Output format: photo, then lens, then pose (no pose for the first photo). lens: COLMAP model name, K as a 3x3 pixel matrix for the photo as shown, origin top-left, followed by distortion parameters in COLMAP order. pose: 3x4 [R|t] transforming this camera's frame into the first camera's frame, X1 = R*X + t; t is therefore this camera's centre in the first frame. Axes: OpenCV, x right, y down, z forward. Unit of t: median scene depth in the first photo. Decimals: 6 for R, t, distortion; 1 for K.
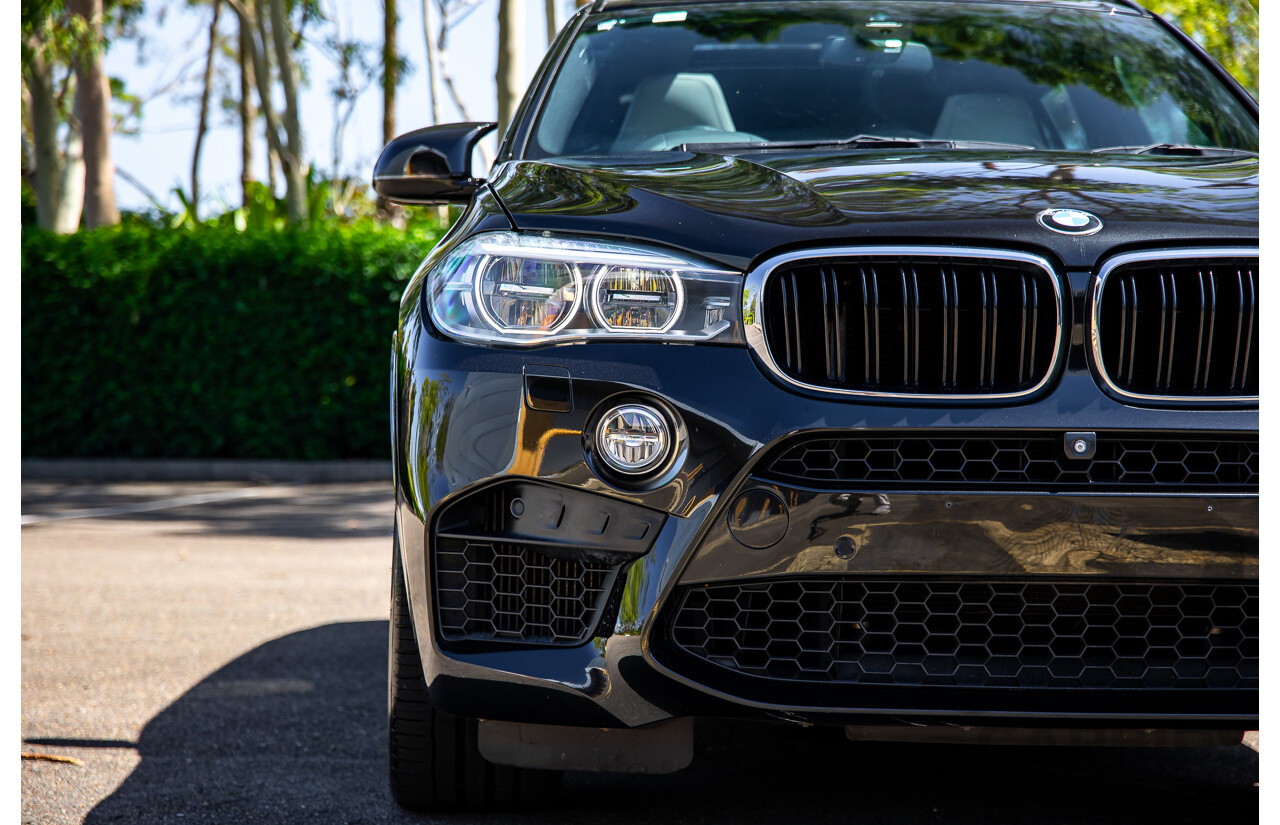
lens RADIAL K [[2242.5, 0, 644.1], [0, 2242.5, 443.5], [0, 0, 1]] dist [0.240502, 0.075686]
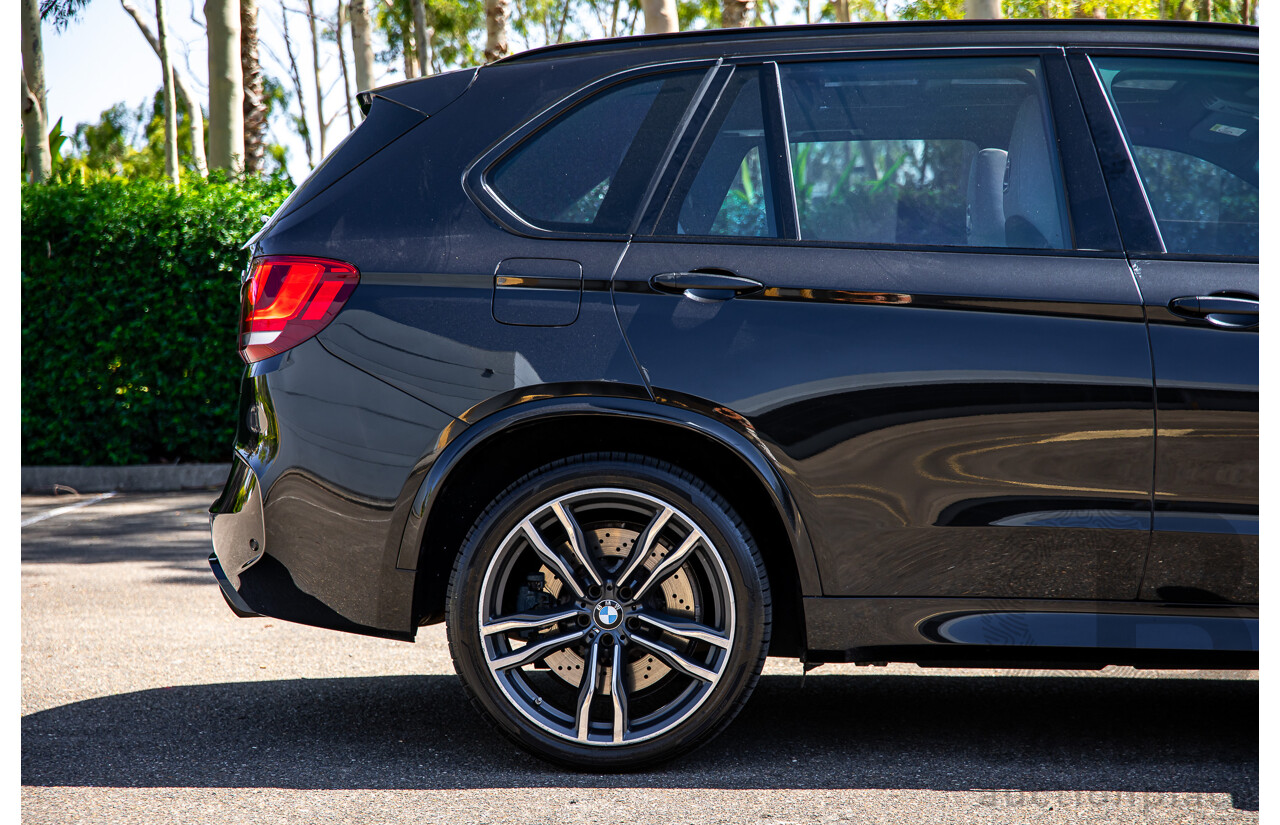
lens RADIAL K [[2260.6, 0, 640.3], [0, 2260.6, 439.7], [0, 0, 1]] dist [0.270747, 0.025917]
pose [[0.976069, -0.015776, 0.216887, -0.474248], [0.012769, 0.999802, 0.015258, -0.039306], [-0.217085, -0.012124, 0.976077, 0.460612]]
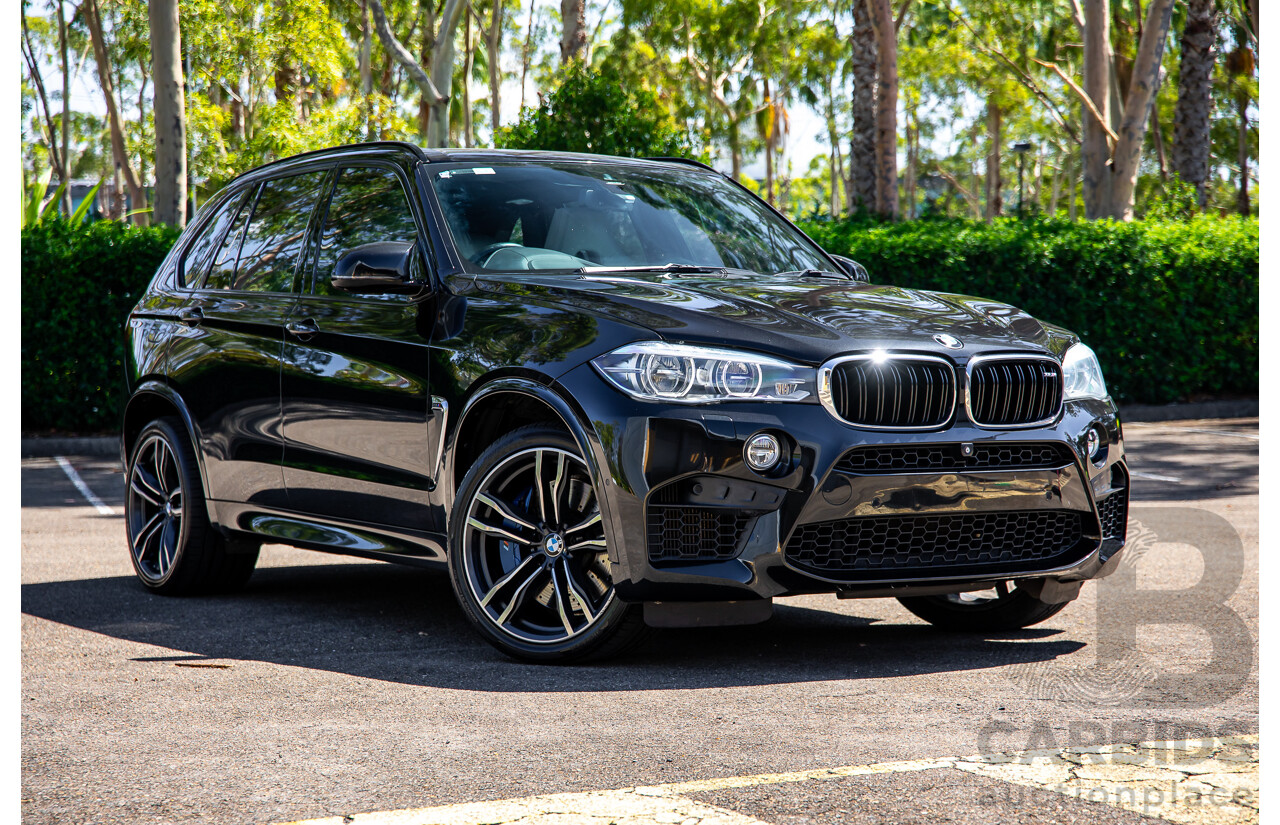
lens RADIAL K [[2260.6, 0, 640.3], [0, 2260.6, 439.7], [0, 0, 1]] dist [0.270747, 0.025917]
pose [[0.869181, -0.026450, 0.493787, -0.565813], [0.017488, 0.999588, 0.022761, -0.031277], [-0.494186, -0.011147, 0.869285, -0.349525]]
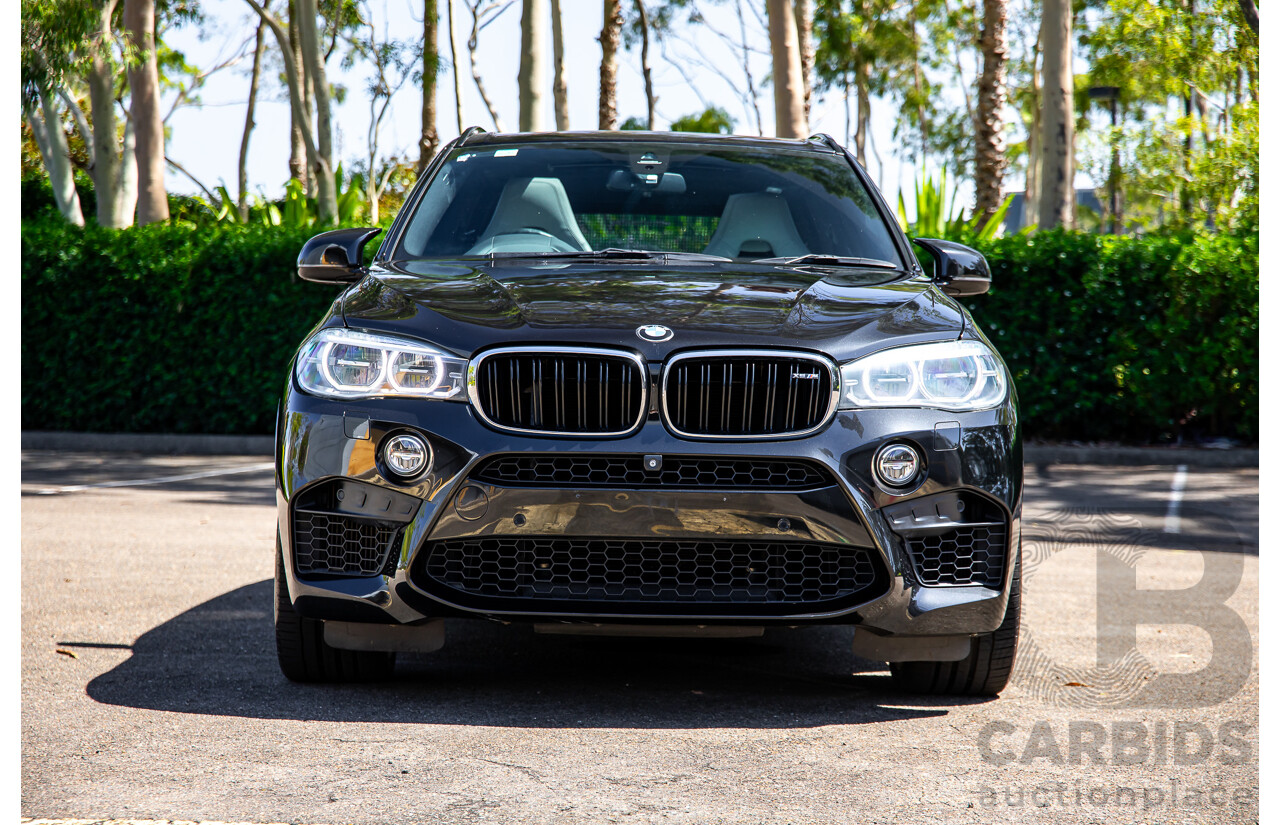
lens RADIAL K [[2242.5, 0, 644.1], [0, 2242.5, 443.5], [0, 0, 1]] dist [0.240502, 0.075686]
pose [[0.999613, 0.009071, -0.026291, 0.117204], [-0.008707, 0.999865, 0.013927, -0.019385], [0.026414, -0.013693, 0.999557, -0.374666]]
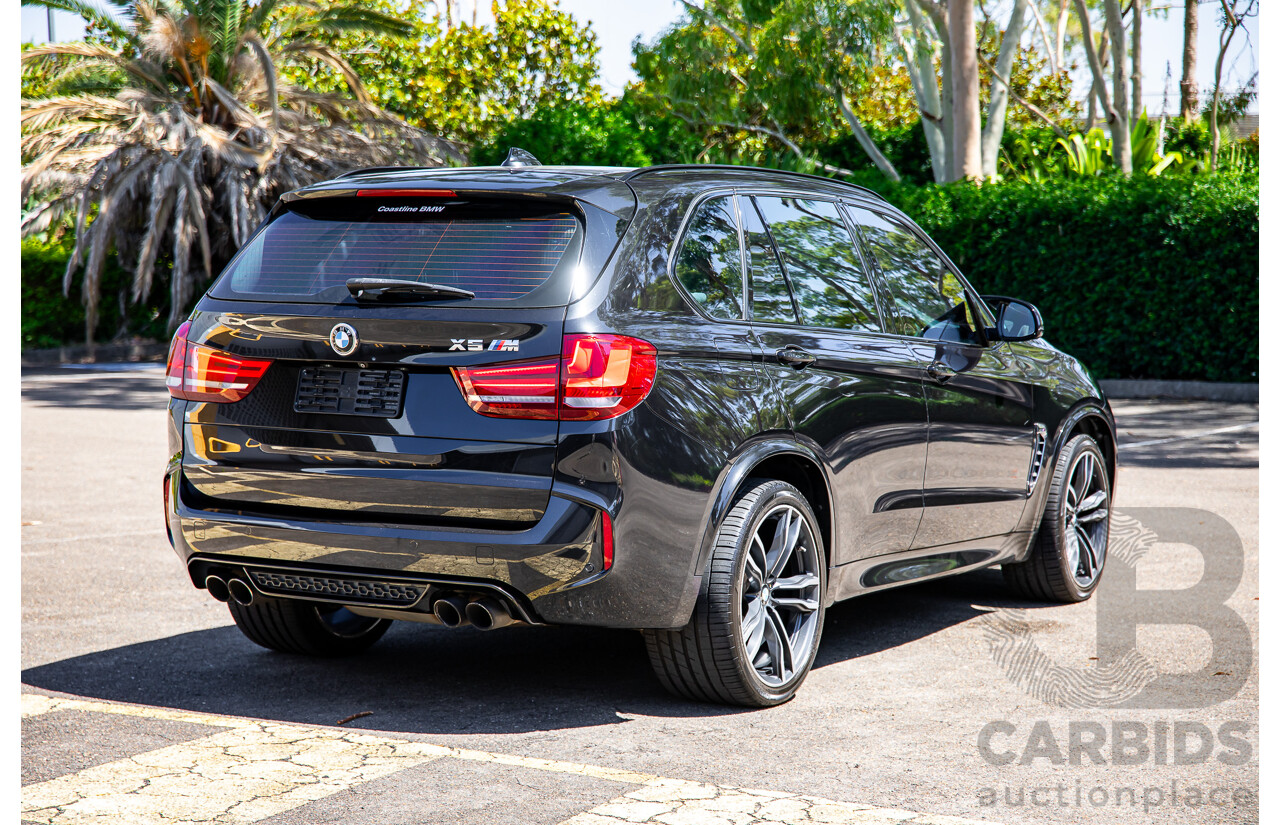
lens RADIAL K [[2242.5, 0, 644.1], [0, 2242.5, 443.5], [0, 0, 1]] dist [0.240502, 0.075686]
pose [[0.895485, 0.036038, -0.443631, 0.577841], [-0.008331, 0.997899, 0.064247, -0.110617], [0.445014, -0.053837, 0.893904, -0.618602]]
